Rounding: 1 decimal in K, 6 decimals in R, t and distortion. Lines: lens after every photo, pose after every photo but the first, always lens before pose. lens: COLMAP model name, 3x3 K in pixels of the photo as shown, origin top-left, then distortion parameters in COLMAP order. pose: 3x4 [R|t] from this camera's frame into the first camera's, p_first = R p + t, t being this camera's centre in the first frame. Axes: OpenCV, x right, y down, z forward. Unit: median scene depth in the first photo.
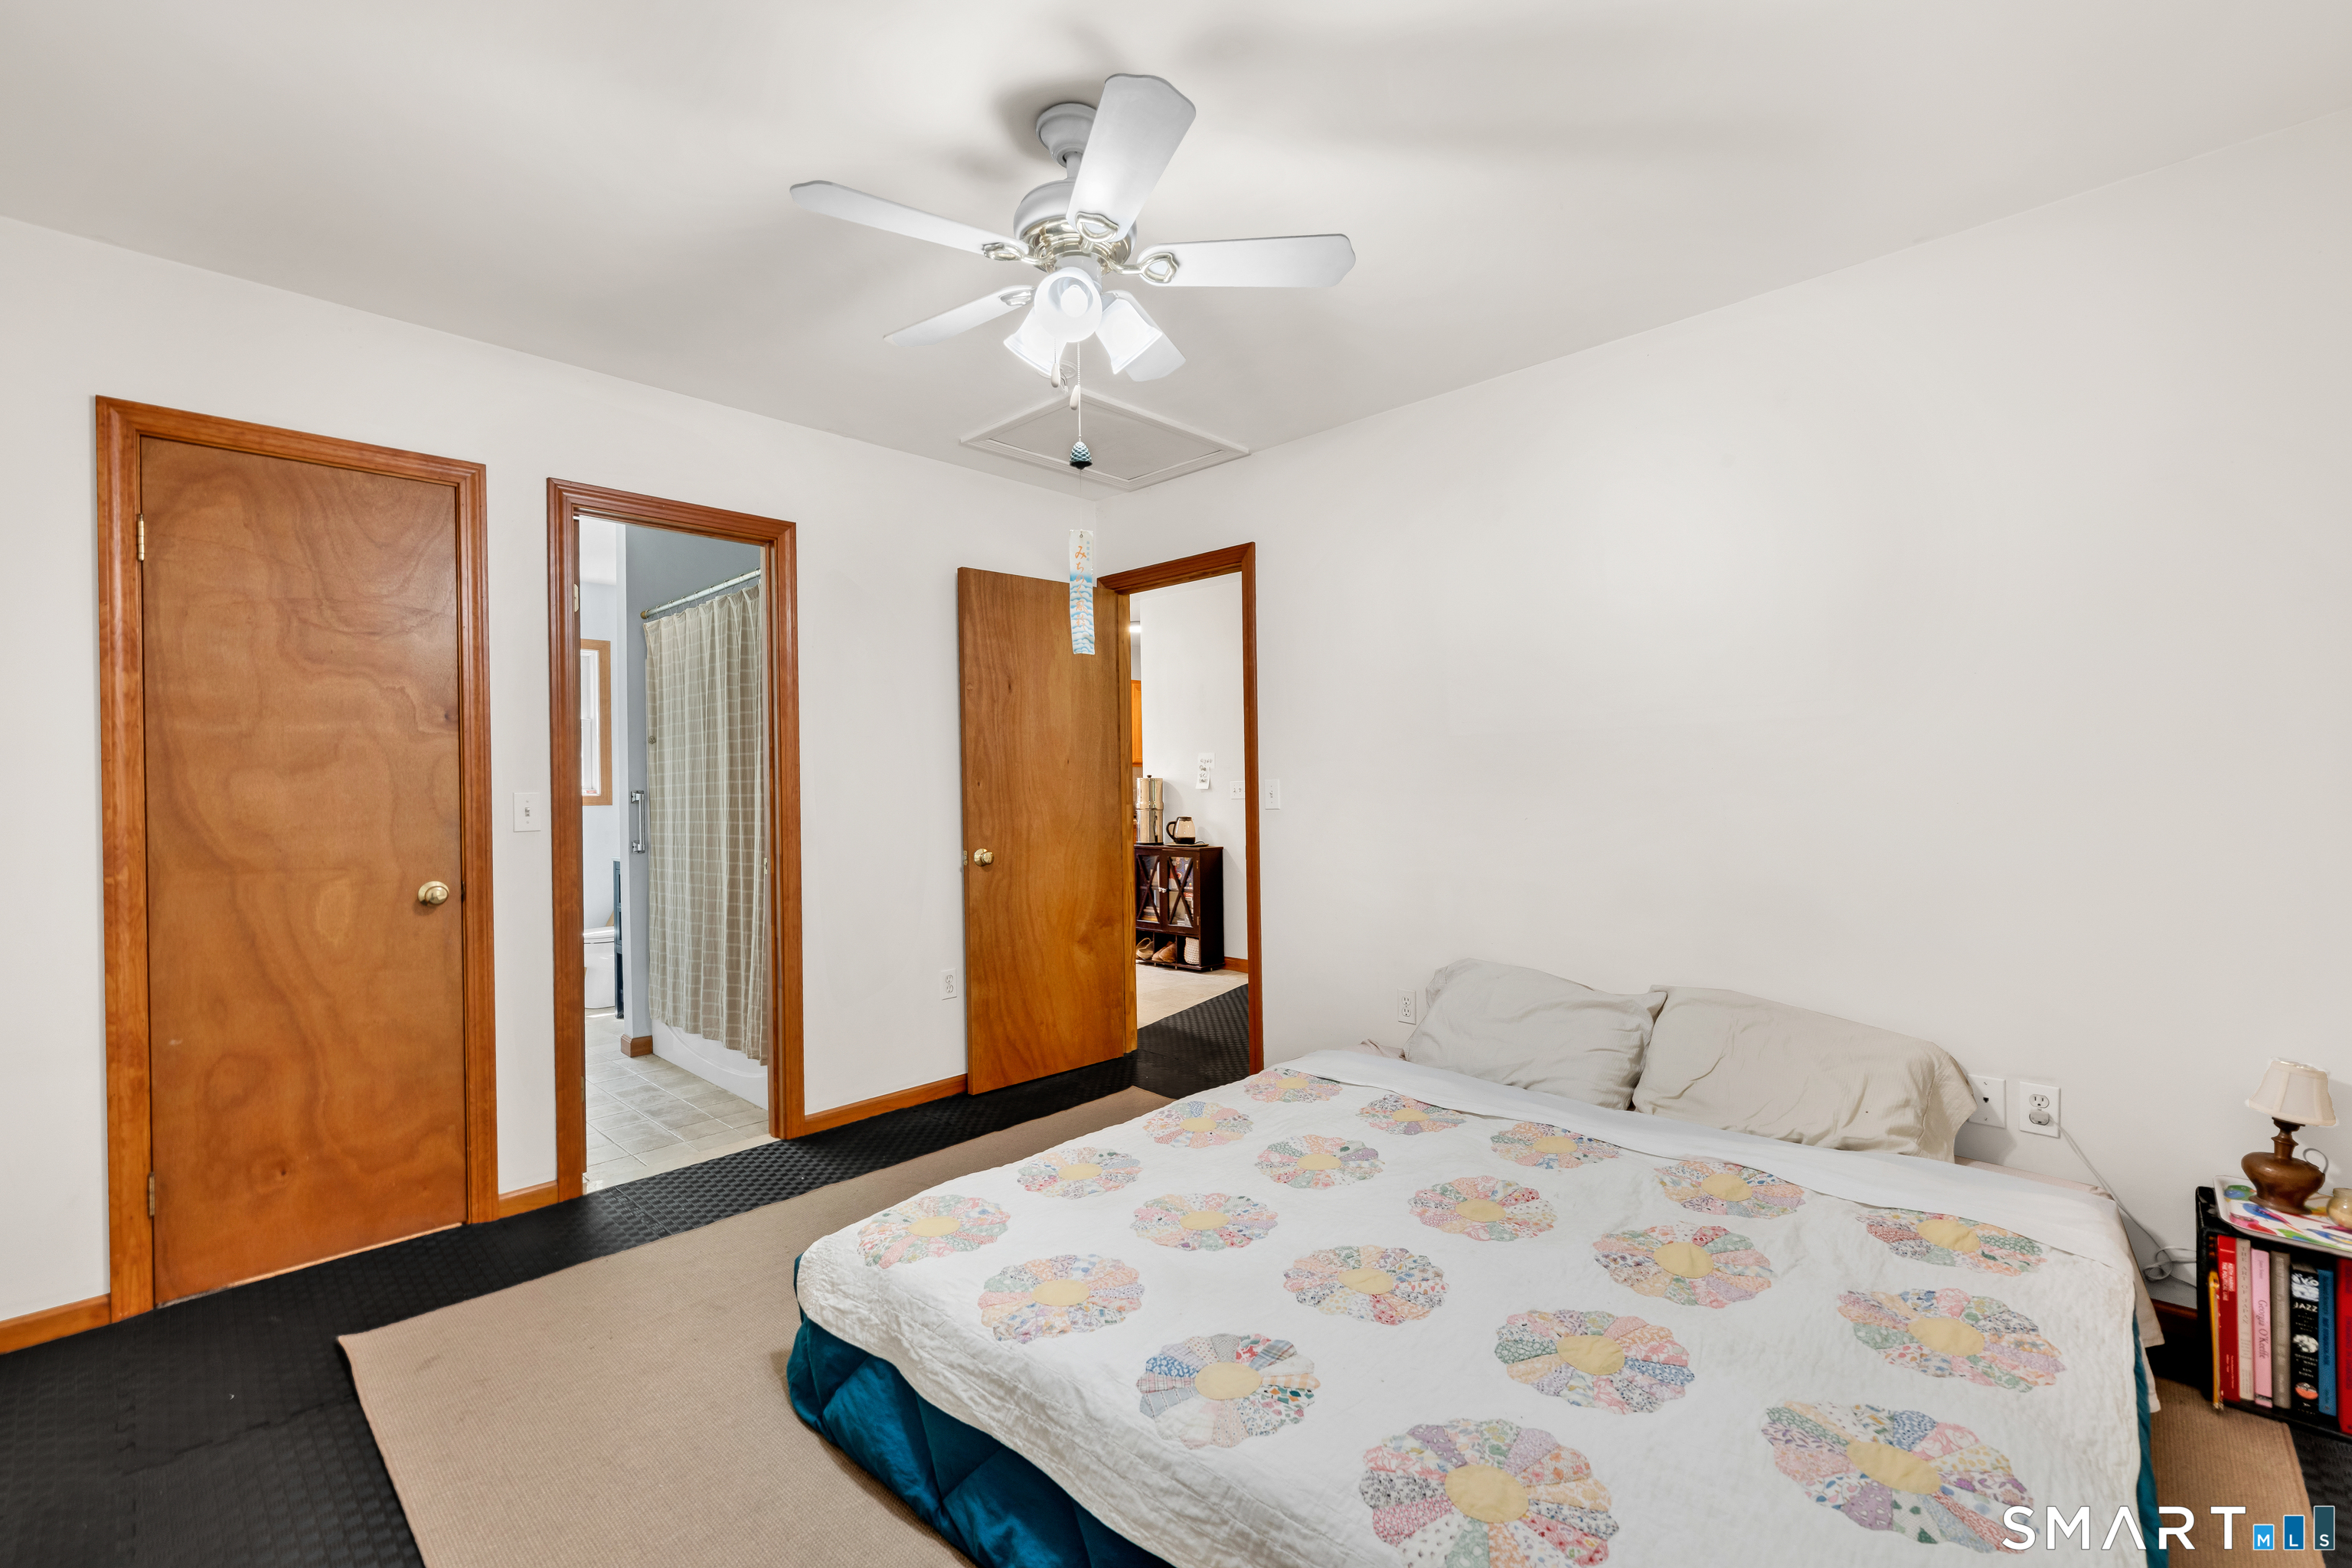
lens RADIAL K [[981.3, 0, 1176.0], [0, 981.3, 784.0], [0, 0, 1]] dist [0.019196, -0.000073]
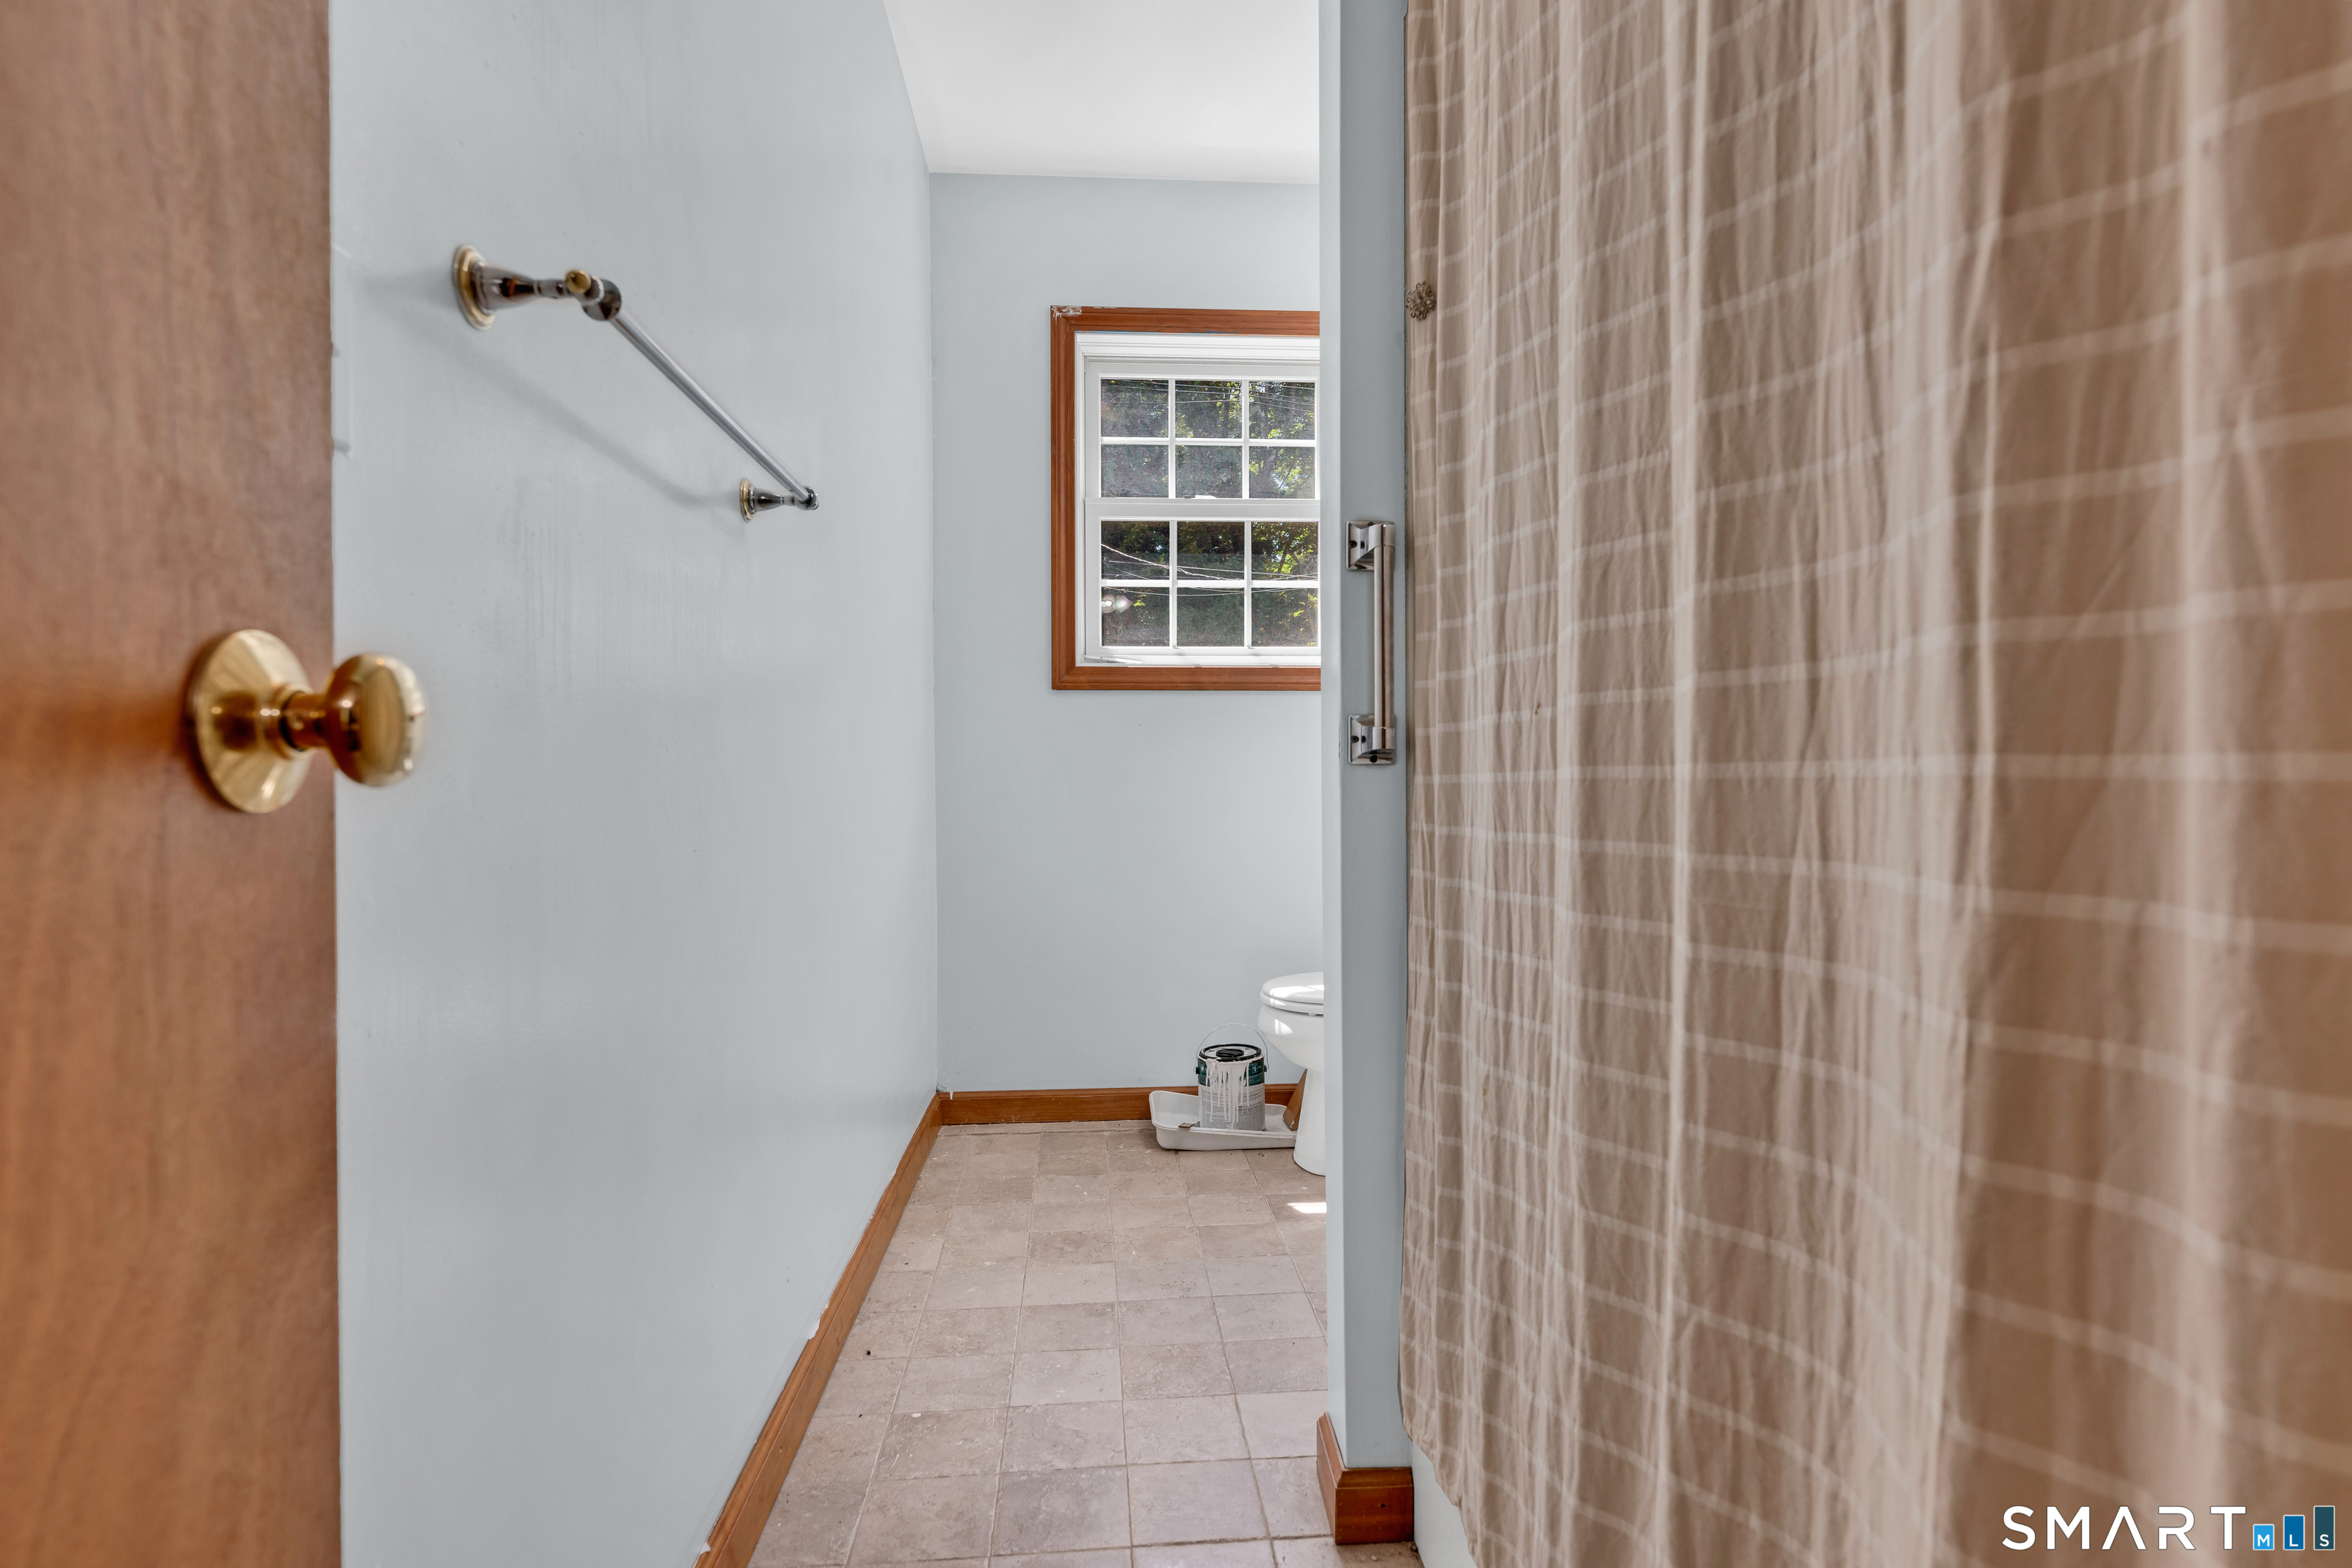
lens RADIAL K [[1176.9, 0, 1176.0], [0, 1176.9, 784.0], [0, 0, 1]] dist [-0.001030, -0.000053]
pose [[0.735362, 0.019717, -0.677387, -0.387988], [-0.008450, 0.999766, 0.019927, 0.072270], [0.677622, -0.008929, 0.735356, 0.765562]]
